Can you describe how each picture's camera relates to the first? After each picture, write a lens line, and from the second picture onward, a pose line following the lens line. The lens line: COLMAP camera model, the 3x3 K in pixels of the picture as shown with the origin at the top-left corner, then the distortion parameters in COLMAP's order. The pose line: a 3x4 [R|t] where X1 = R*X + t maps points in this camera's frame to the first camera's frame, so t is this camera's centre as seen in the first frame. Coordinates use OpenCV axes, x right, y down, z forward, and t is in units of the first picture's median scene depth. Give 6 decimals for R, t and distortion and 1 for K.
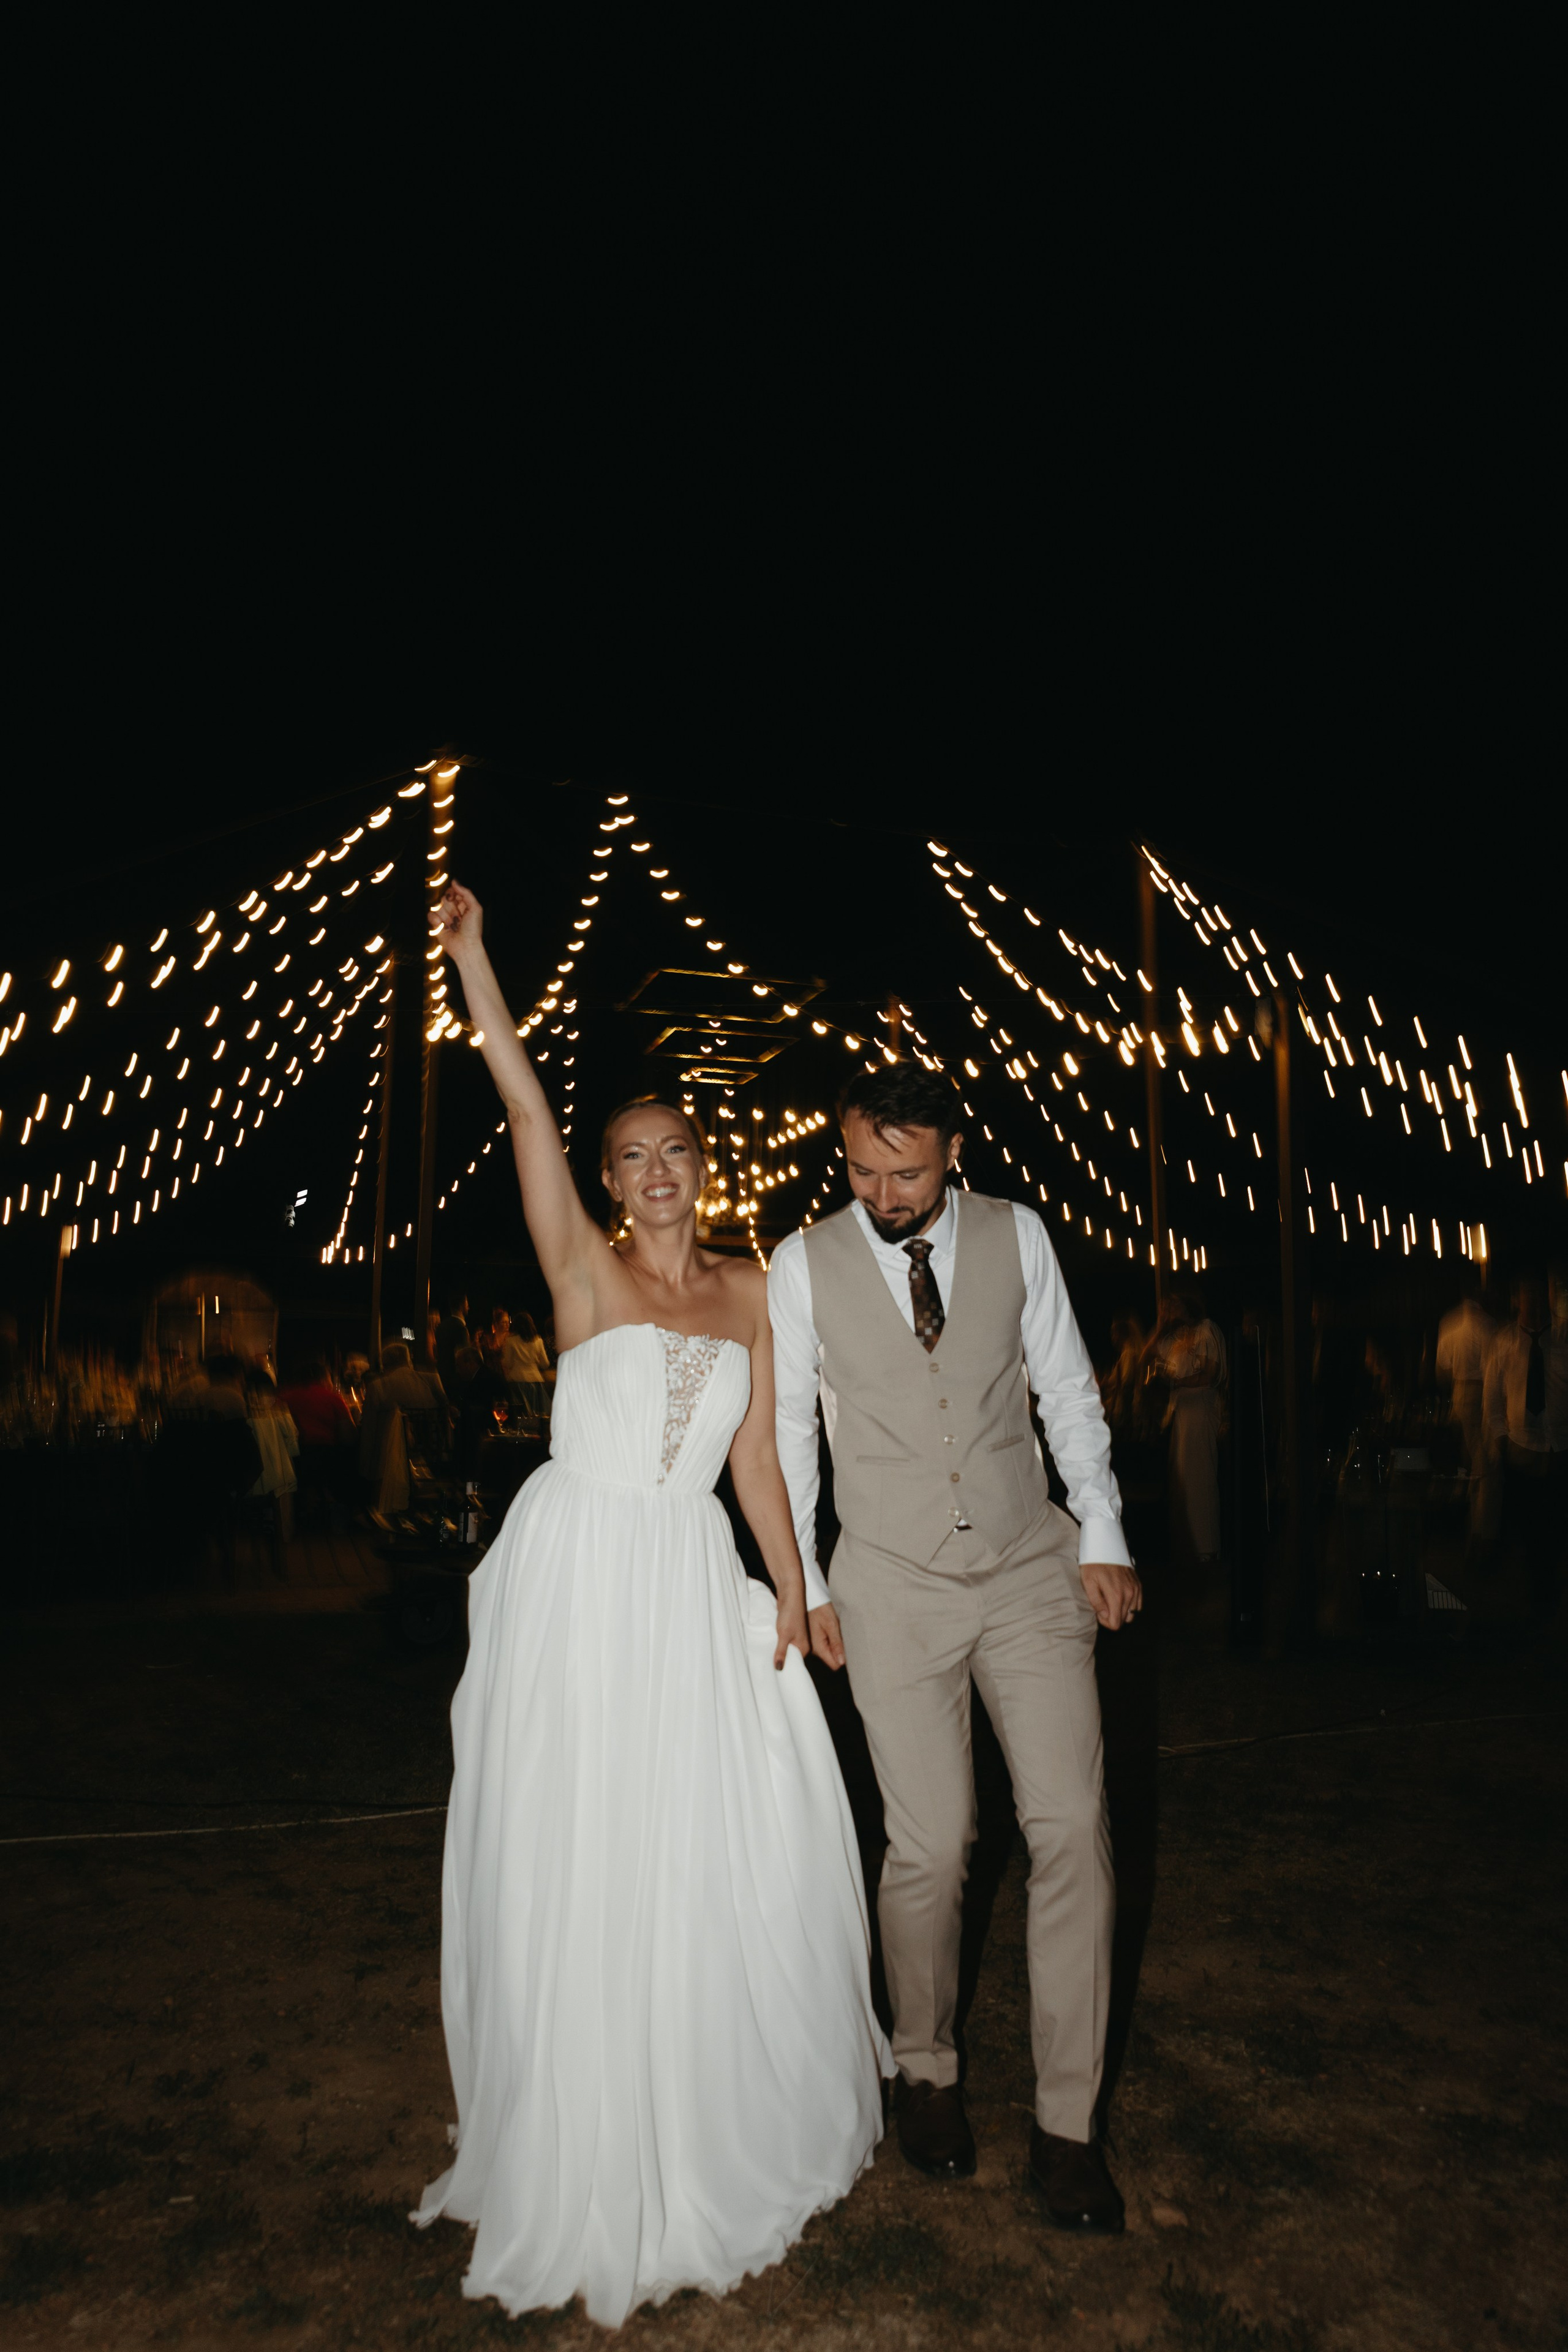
lens RADIAL K [[1599.2, 0, 783.3], [0, 1599.2, 1156.2], [0, 0, 1]] dist [0.008596, -0.011491]
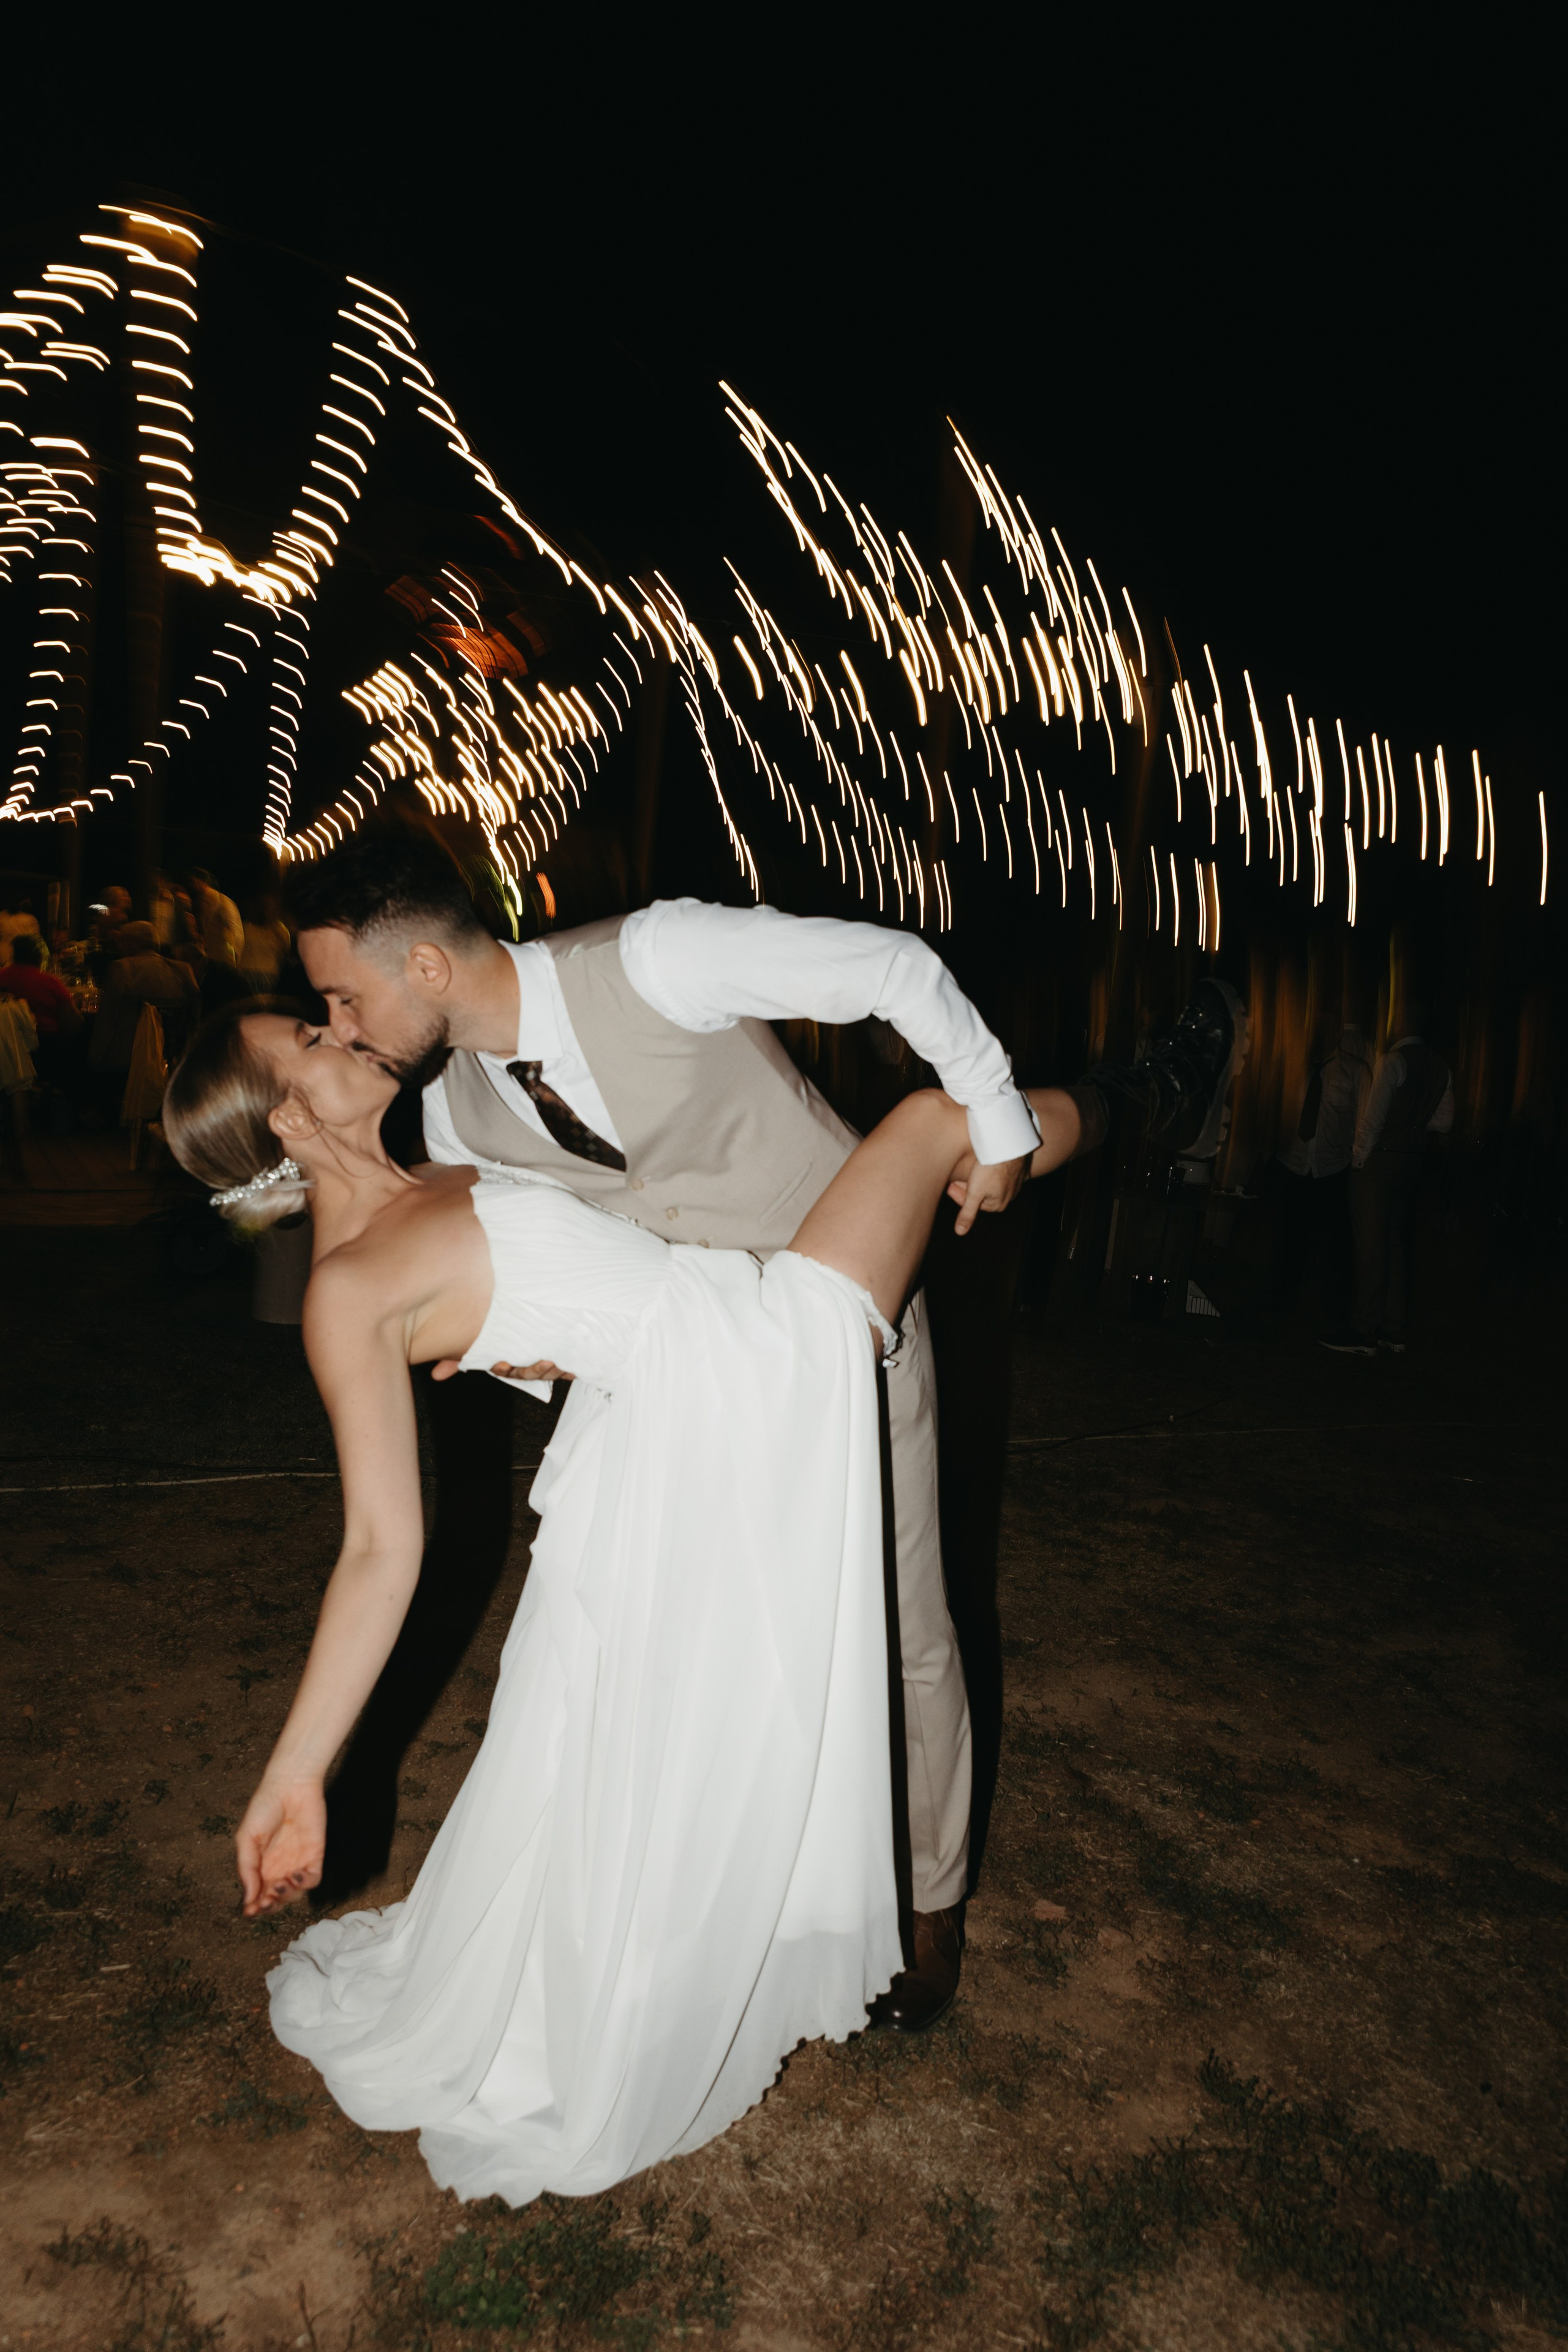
lens RADIAL K [[1588.8, 0, 774.2], [0, 1588.8, 1169.3], [0, 0, 1]] dist [0.025177, -0.026595]
pose [[0.975128, 0.092578, 0.201383, -0.219471], [-0.138013, 0.964569, 0.224856, -0.017327], [-0.173431, -0.247056, 0.953355, 0.190794]]
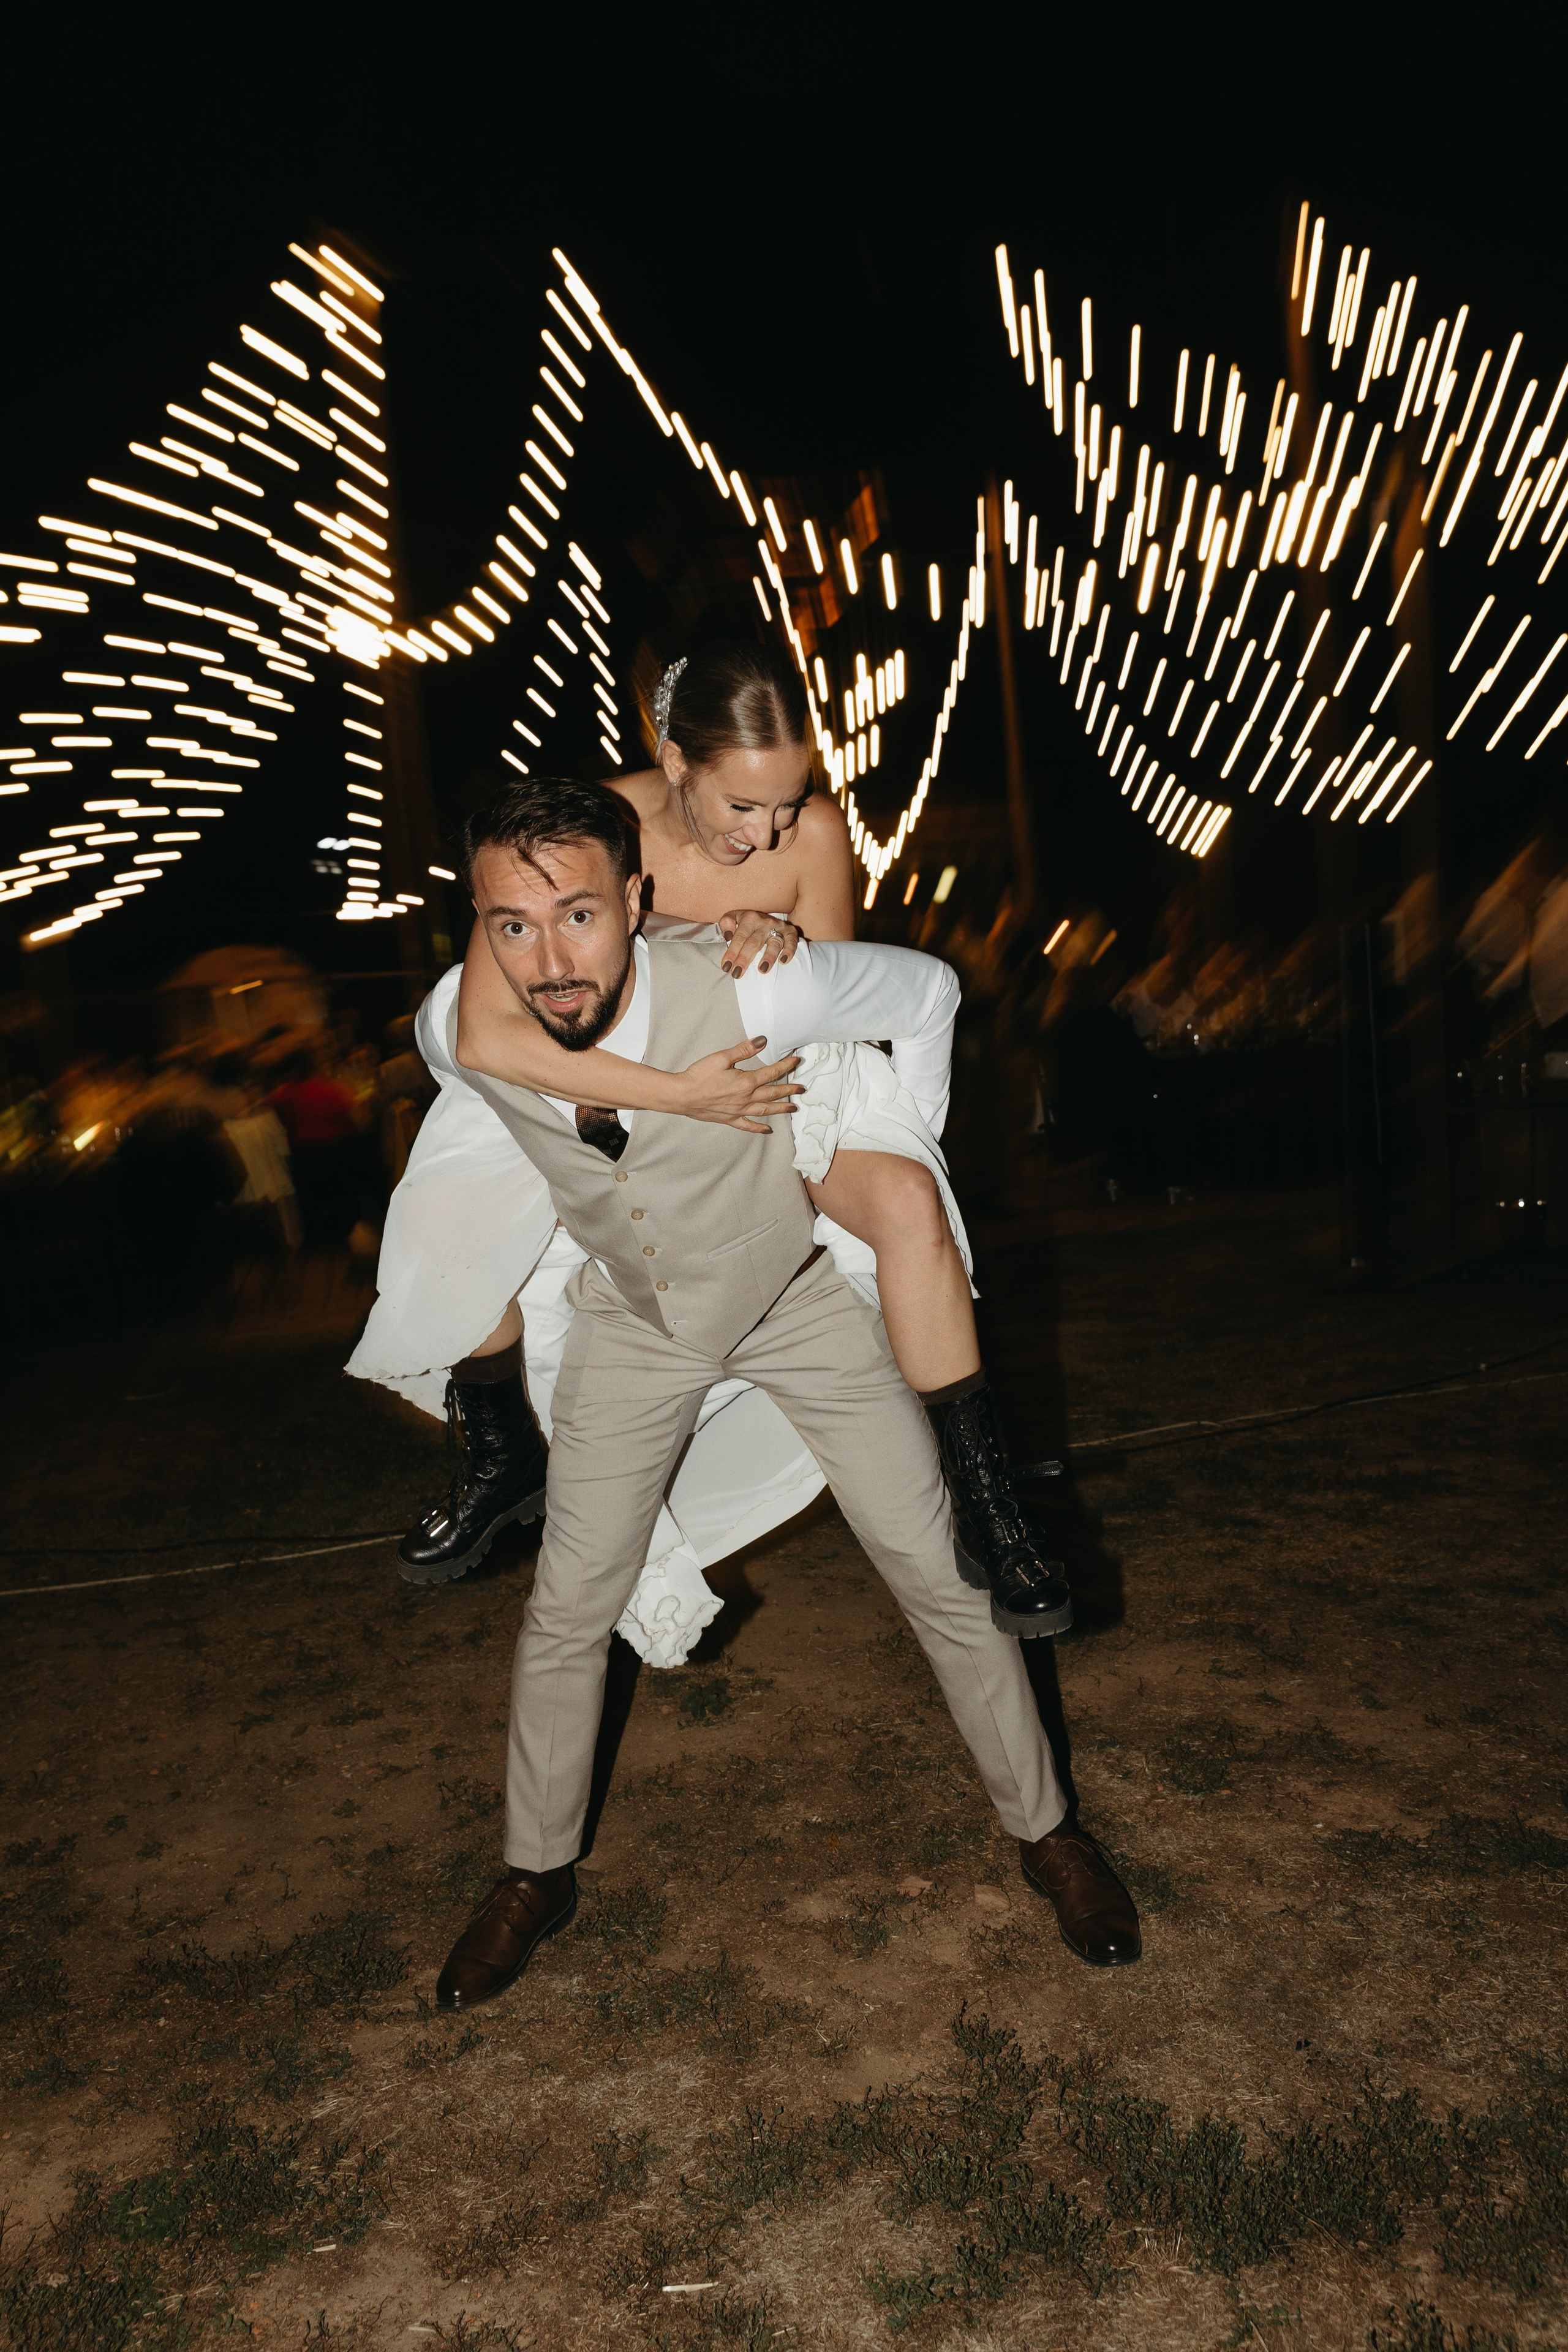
lens RADIAL K [[1859.7, 0, 796.7], [0, 1859.7, 1178.6], [0, 0, 1]] dist [0.103029, -0.087647]
pose [[0.992694, -0.071703, -0.097048, 0.234610], [0.092294, 0.969297, 0.227913, -0.037109], [0.077726, -0.235205, 0.968833, 0.017431]]
